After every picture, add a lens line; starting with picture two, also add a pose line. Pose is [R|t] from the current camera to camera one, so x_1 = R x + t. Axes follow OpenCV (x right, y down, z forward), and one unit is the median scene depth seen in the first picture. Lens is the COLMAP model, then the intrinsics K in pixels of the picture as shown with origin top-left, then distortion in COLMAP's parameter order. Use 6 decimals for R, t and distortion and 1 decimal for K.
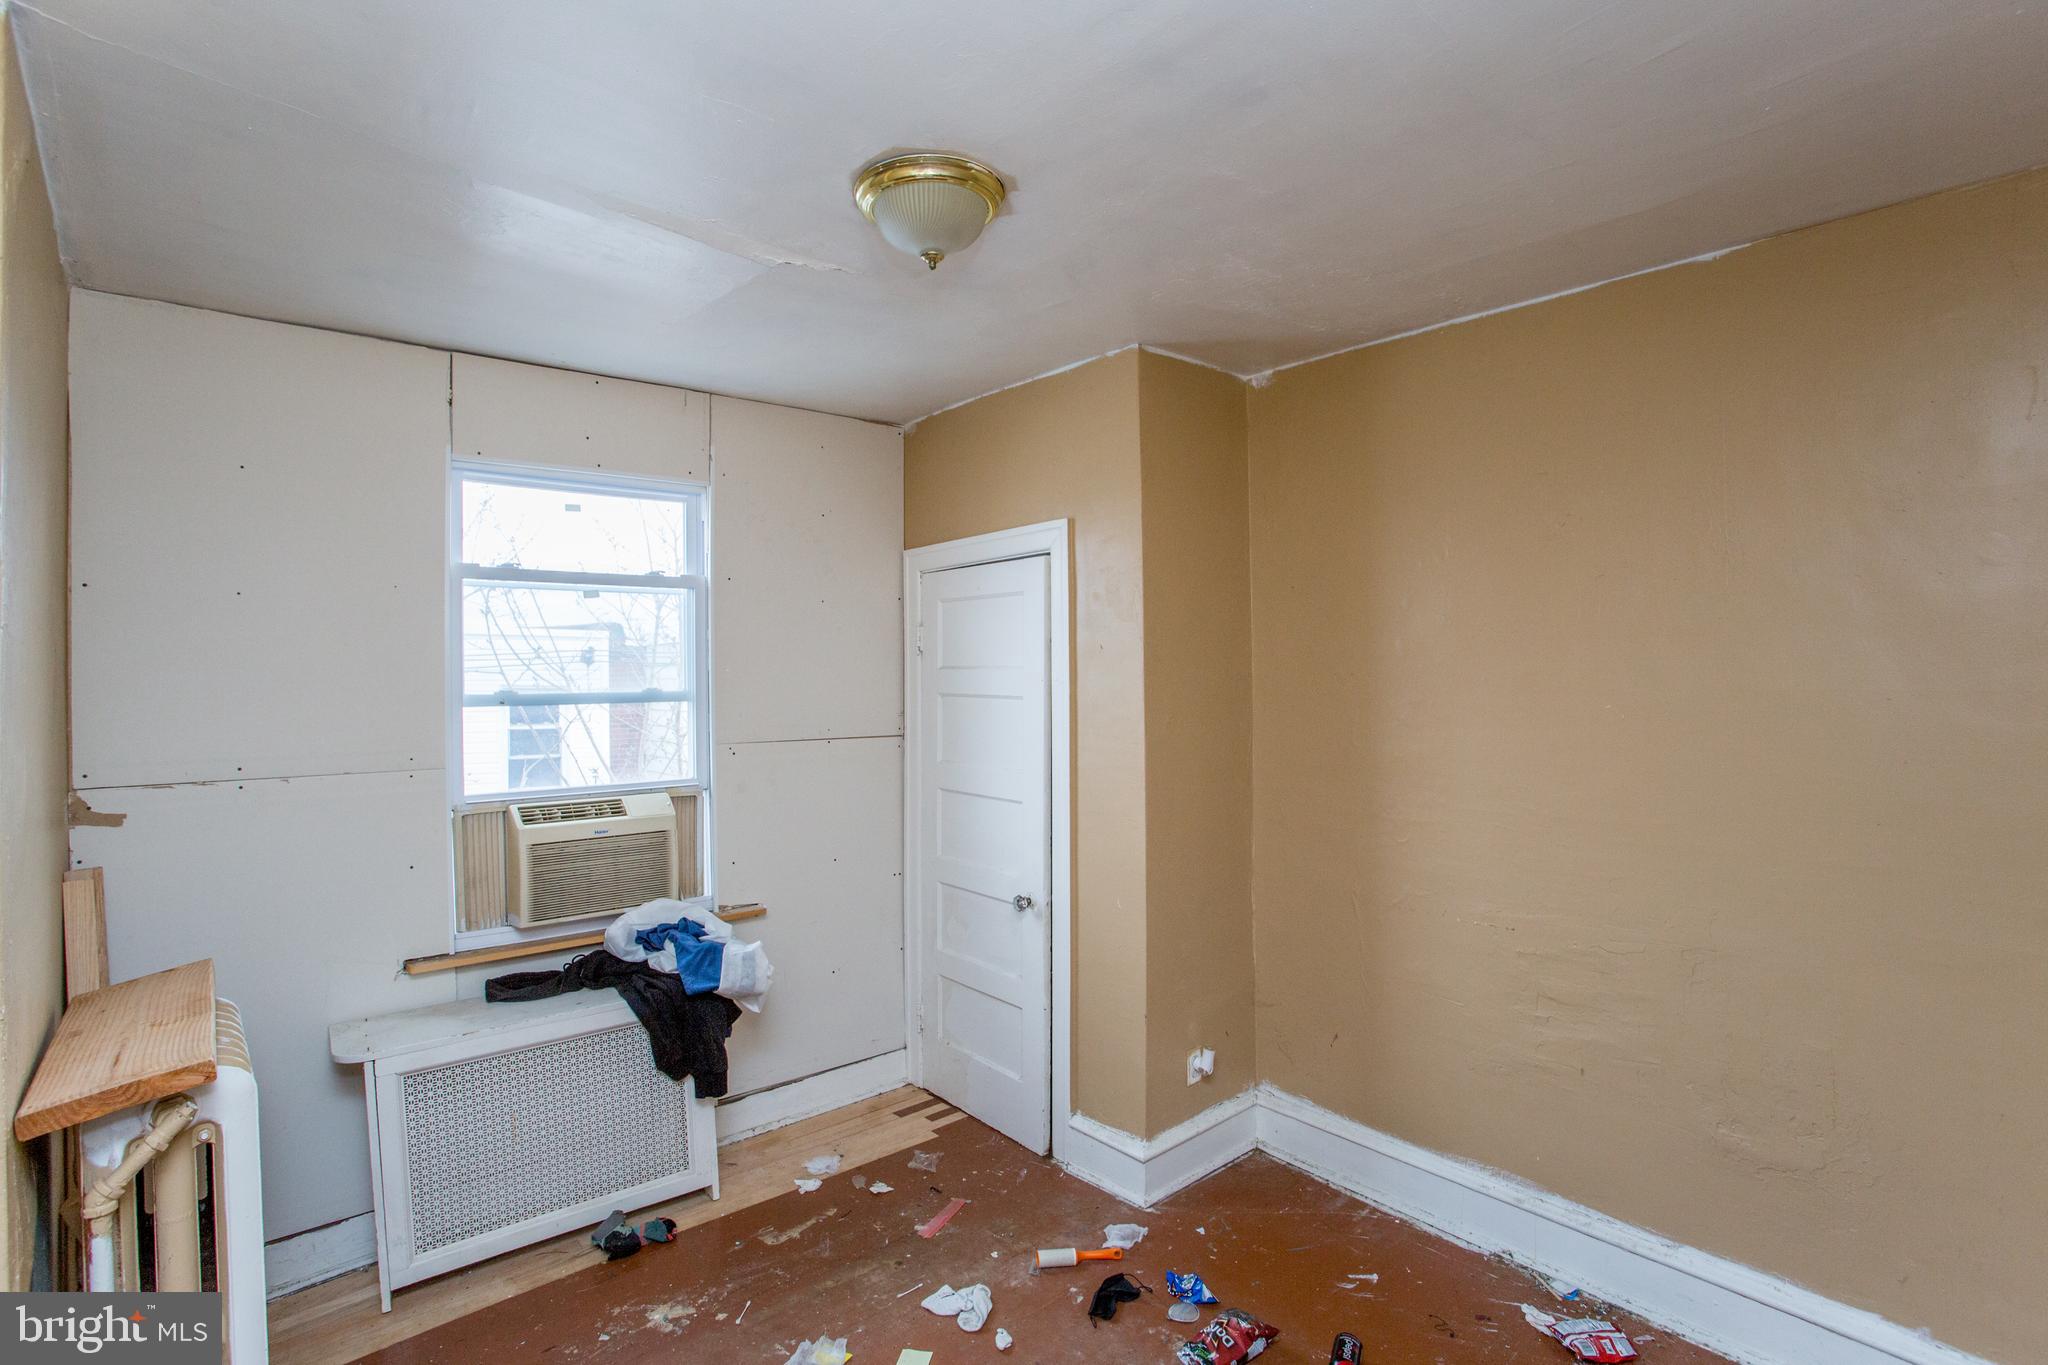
lens RADIAL K [[996.3, 0, 1024.6], [0, 996.3, 675.5], [0, 0, 1]] dist [-0.070273, 0.028211]
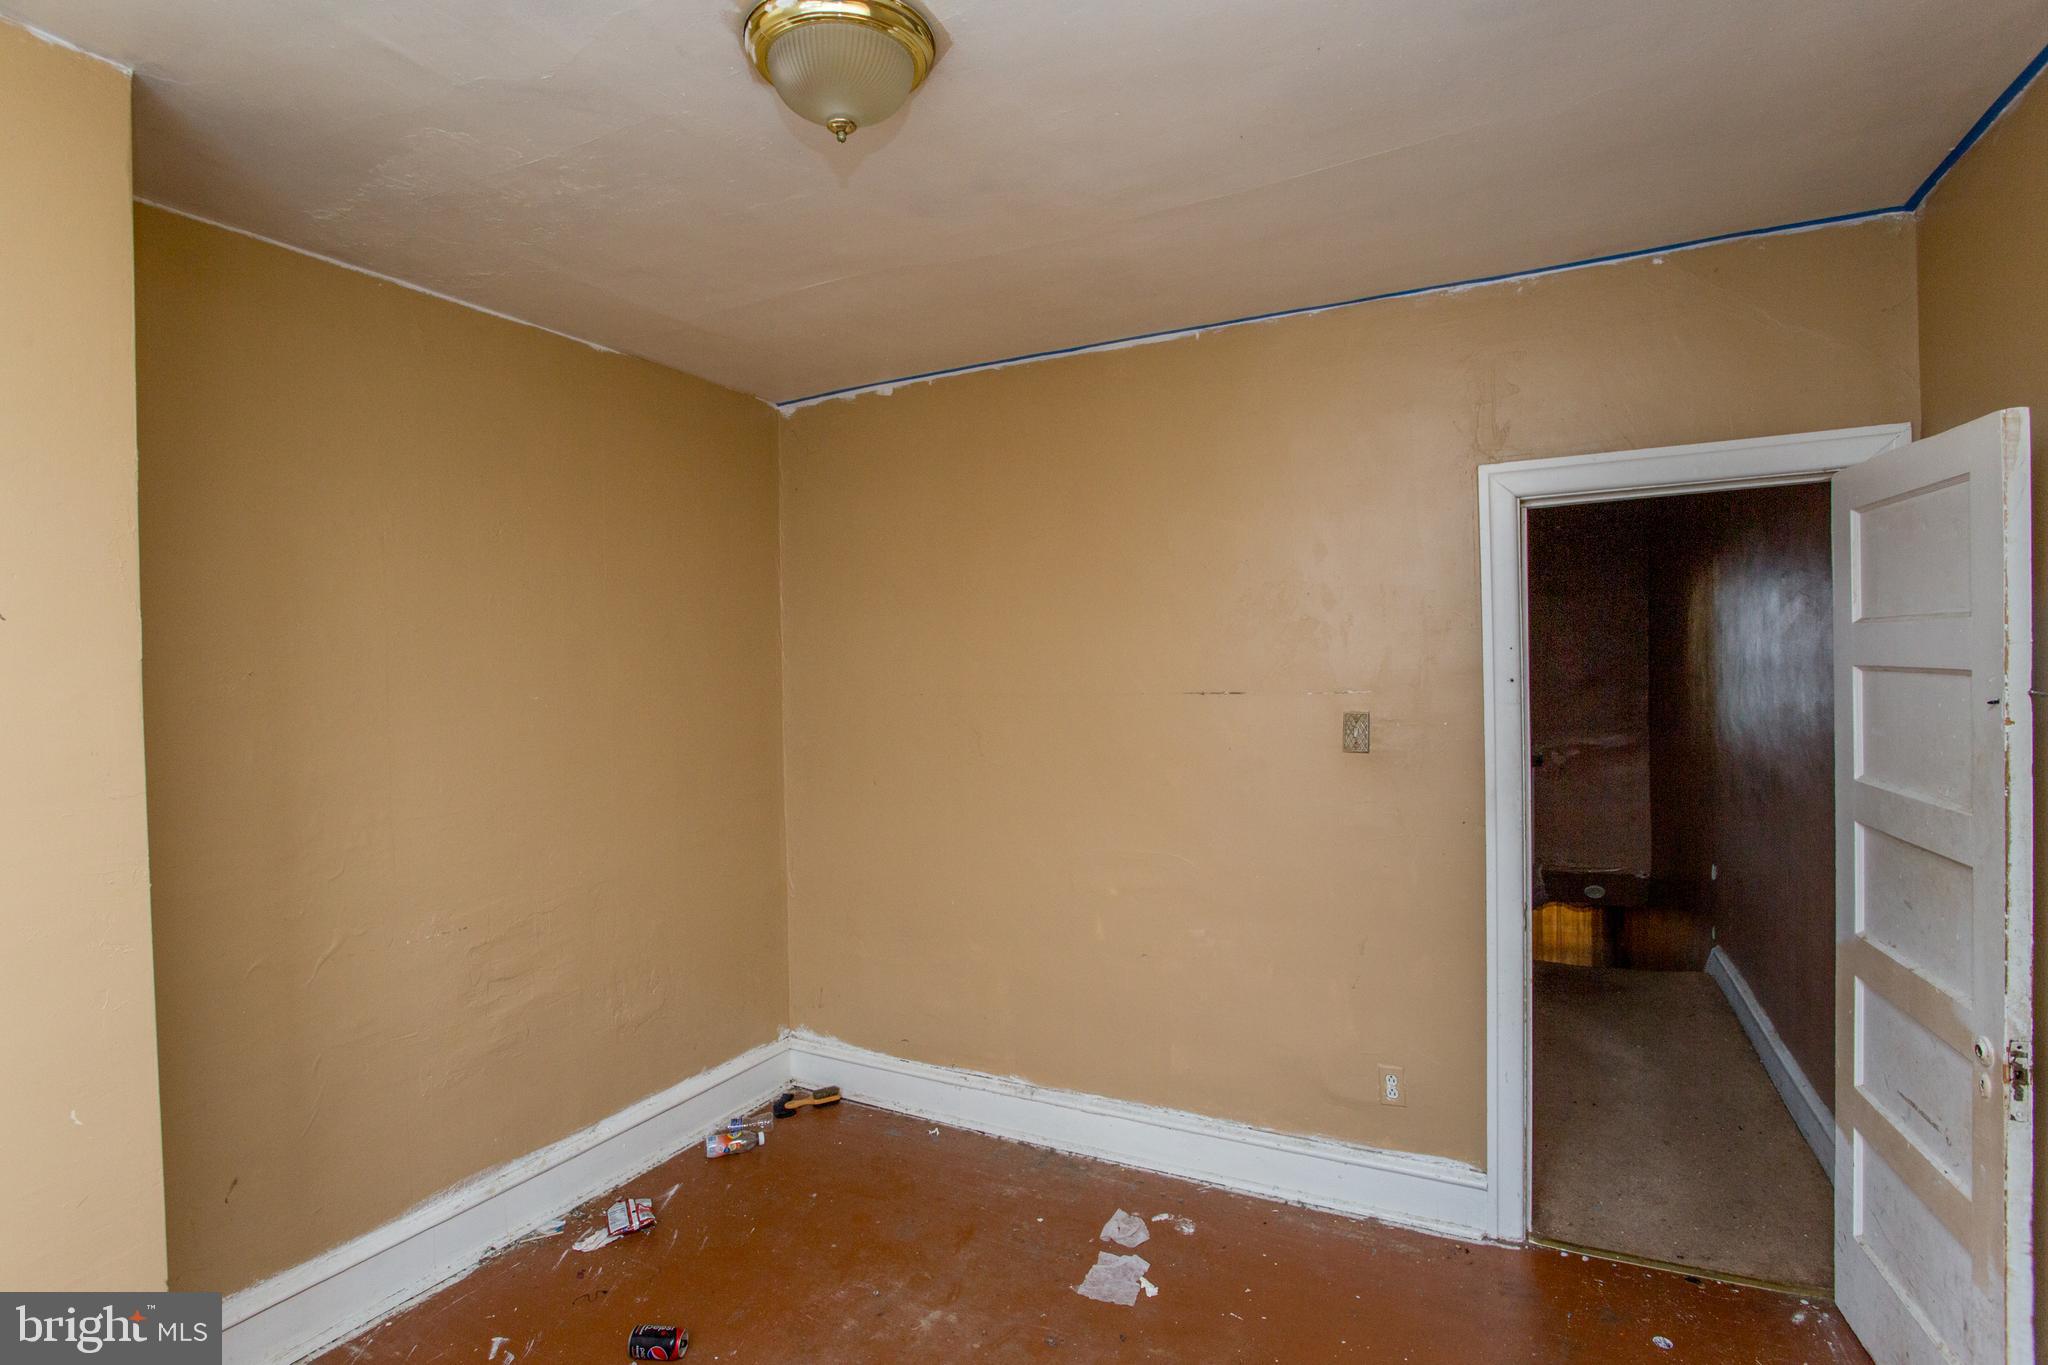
lens RADIAL K [[996.3, 0, 1014.2], [0, 996.3, 677.7], [0, 0, 1]] dist [-0.070273, 0.028211]
pose [[-0.357968, 0.001158, 0.933733, -0.580956], [0.026154, 0.999619, 0.008787, 0.011103], [-0.933368, 0.027567, -0.357862, 0.772035]]
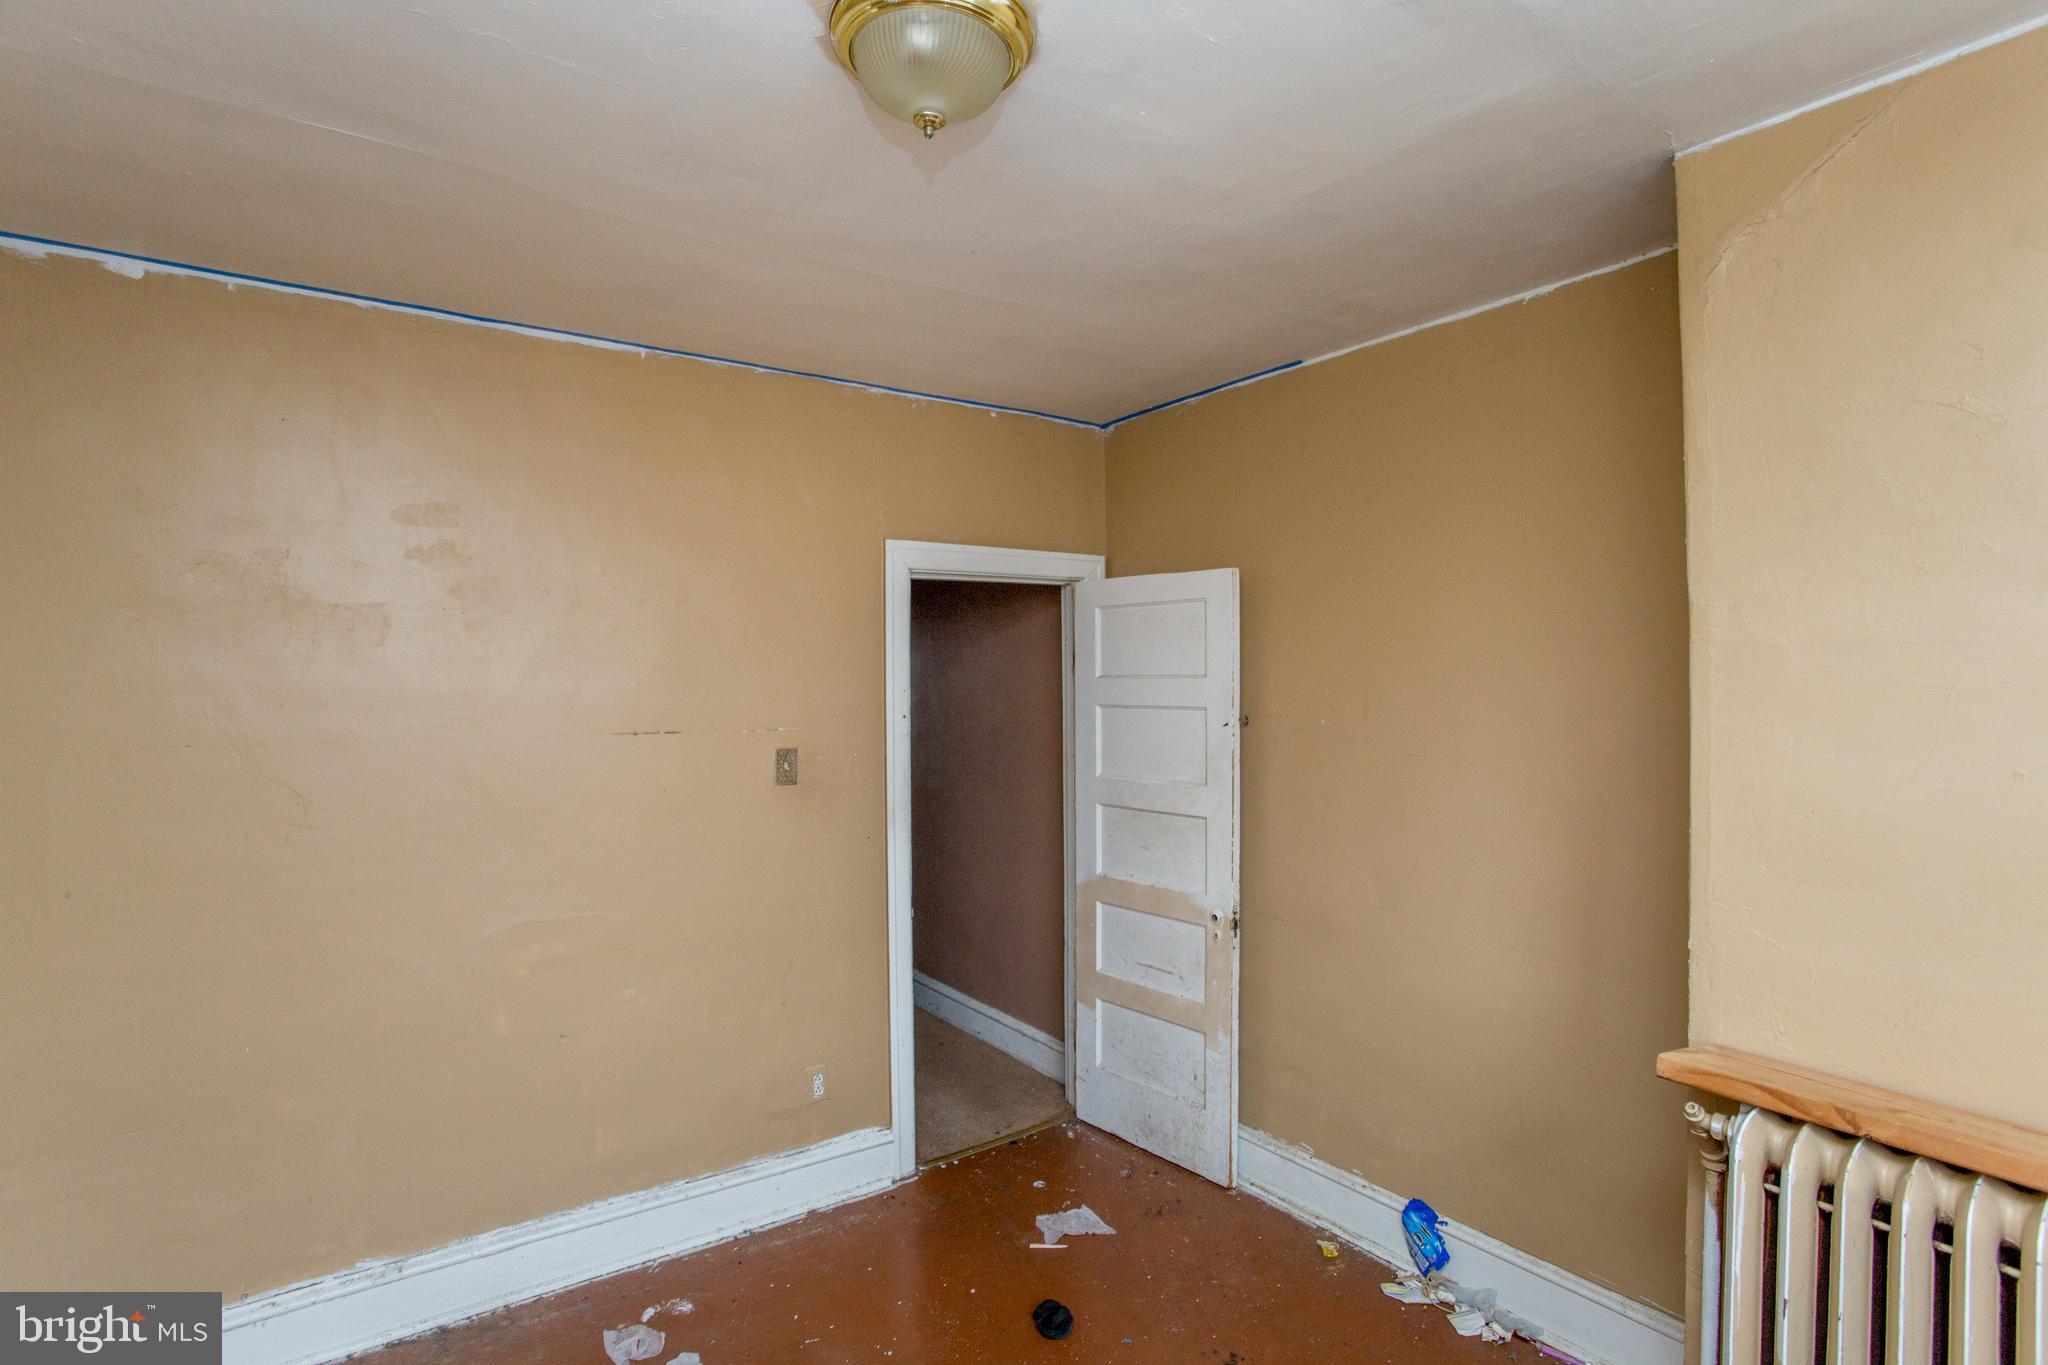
lens RADIAL K [[996.3, 0, 1033.2], [0, 996.3, 674.0], [0, 0, 1]] dist [-0.070273, 0.028211]
pose [[-0.993907, 0.014939, 0.109203, -0.174768], [0.014062, 0.999862, -0.008791, -0.002492], [-0.109320, -0.007202, -0.993981, 1.130237]]
